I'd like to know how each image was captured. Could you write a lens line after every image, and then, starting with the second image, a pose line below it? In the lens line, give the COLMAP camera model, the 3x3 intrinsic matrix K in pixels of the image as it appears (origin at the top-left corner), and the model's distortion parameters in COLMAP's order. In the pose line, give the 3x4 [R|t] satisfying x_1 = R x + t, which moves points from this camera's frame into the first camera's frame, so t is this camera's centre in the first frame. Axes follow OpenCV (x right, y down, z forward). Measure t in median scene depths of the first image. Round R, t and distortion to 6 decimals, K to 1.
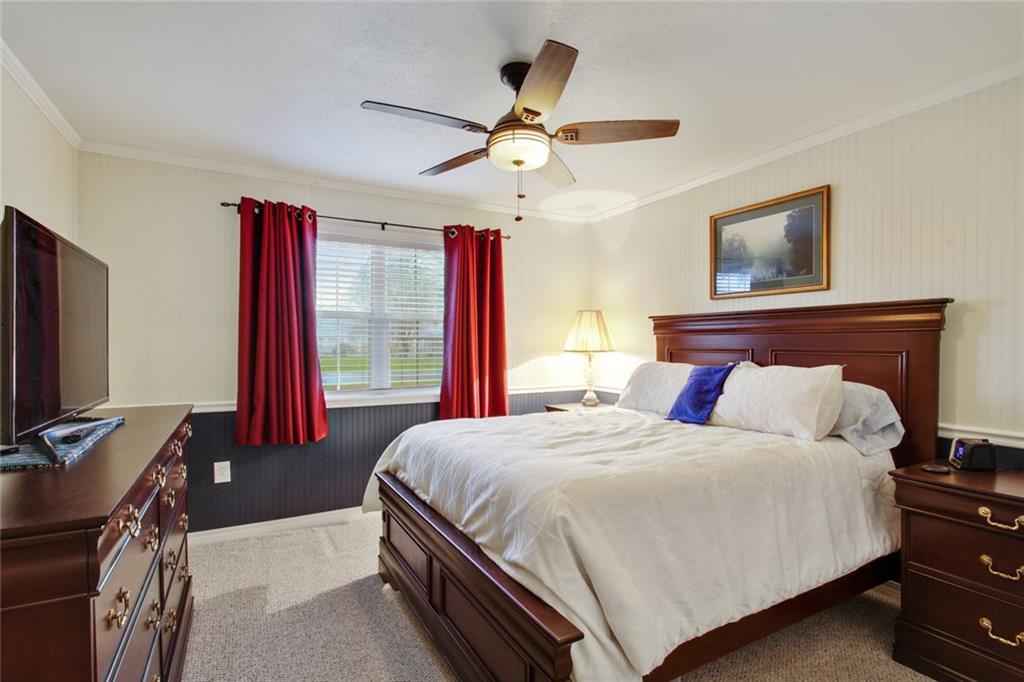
lens RADIAL K [[493.7, 0, 512.0], [0, 493.7, 343.2], [0, 0, 1]] dist [-0.012667, 0.003698]
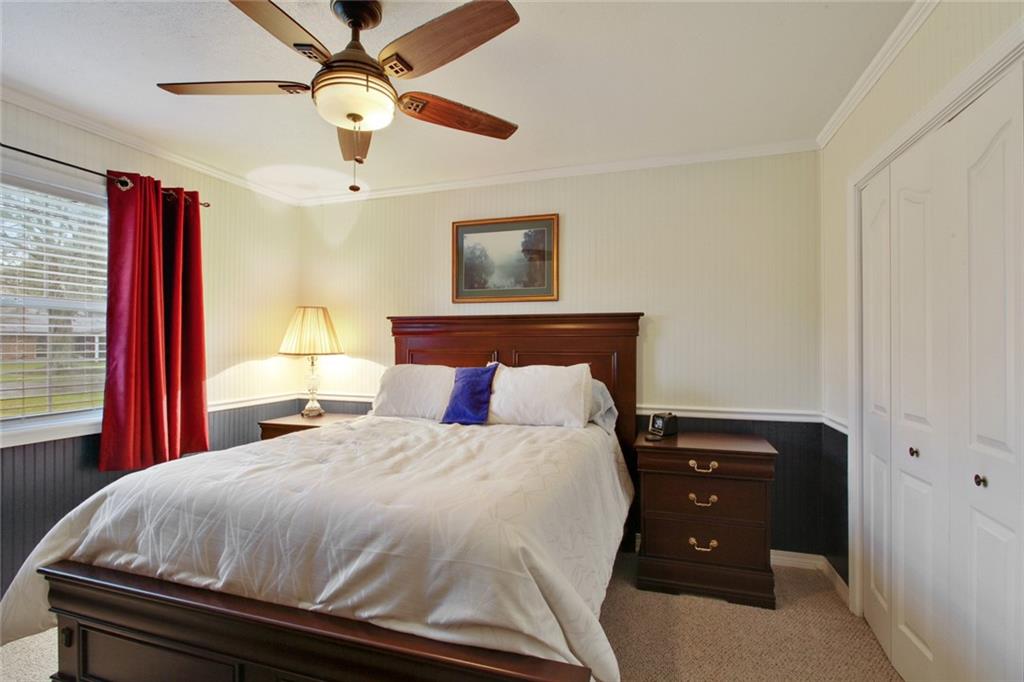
lens RADIAL K [[493.7, 0, 509.8], [0, 493.7, 340.5], [0, 0, 1]] dist [-0.012667, 0.003698]
pose [[0.732865, 0.005768, 0.680350, -0.262391], [-0.001384, 0.999975, -0.006987, -0.003145], [-0.680373, 0.004178, 0.732854, 0.196414]]
